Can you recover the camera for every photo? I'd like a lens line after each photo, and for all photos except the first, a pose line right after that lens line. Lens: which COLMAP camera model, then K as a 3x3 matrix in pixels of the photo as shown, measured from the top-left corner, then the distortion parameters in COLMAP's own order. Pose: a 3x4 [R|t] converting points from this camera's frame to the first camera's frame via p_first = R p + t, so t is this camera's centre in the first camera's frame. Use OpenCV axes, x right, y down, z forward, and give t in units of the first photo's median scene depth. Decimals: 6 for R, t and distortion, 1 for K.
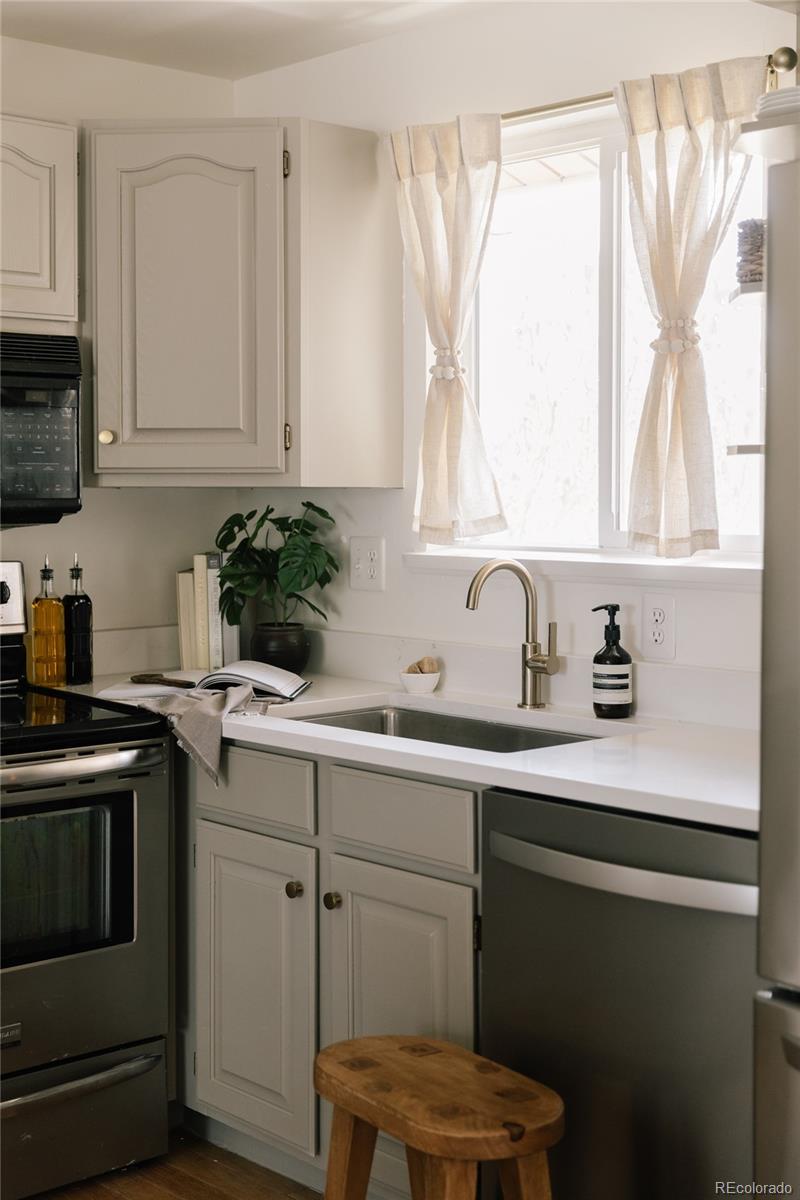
lens RADIAL K [[1714.5, 0, 438.5], [0, 1714.5, 546.9], [0, 0, 1]] dist [0.007947, 0.000000]
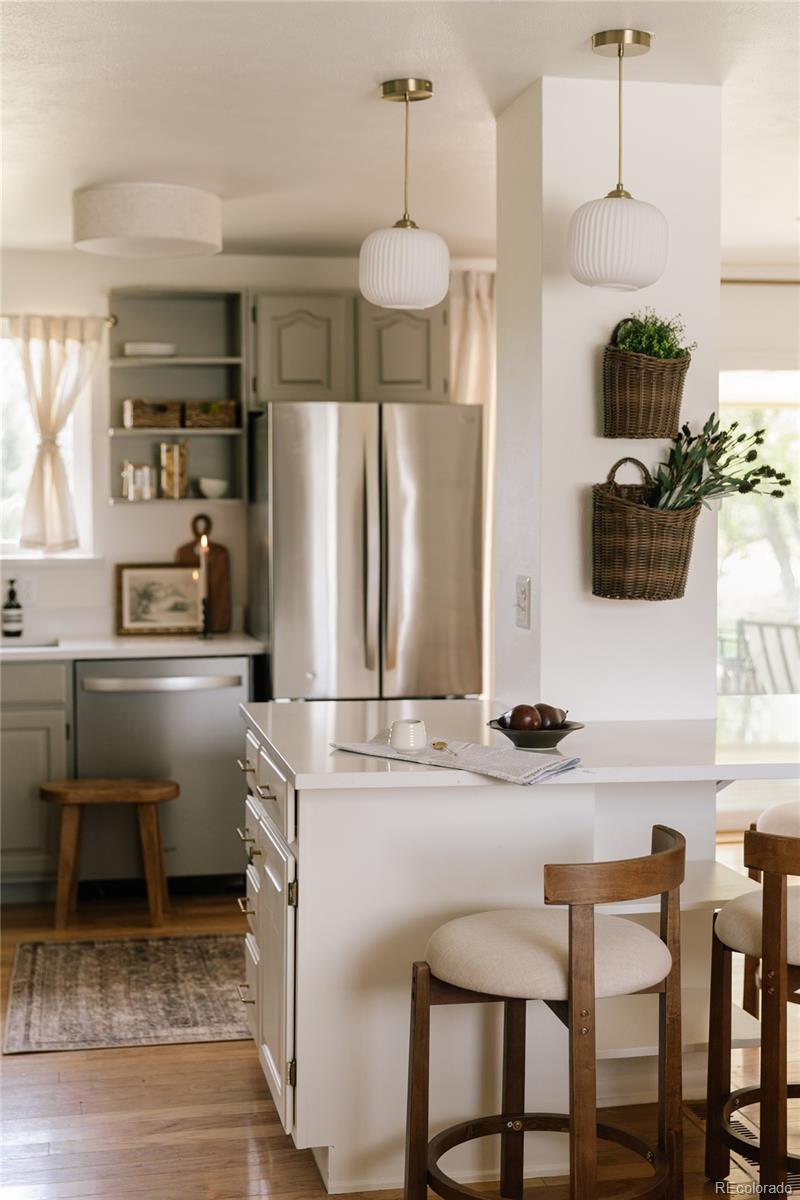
lens RADIAL K [[1714.5, 0, 384.5], [0, 1714.5, 575.7], [0, 0, 1]] dist [0.007947, 0.000000]
pose [[0.515747, -0.039240, 0.855842, -1.340384], [0.032985, 0.999119, 0.025932, -0.006792], [-0.856106, 0.014855, 0.516587, -0.365649]]
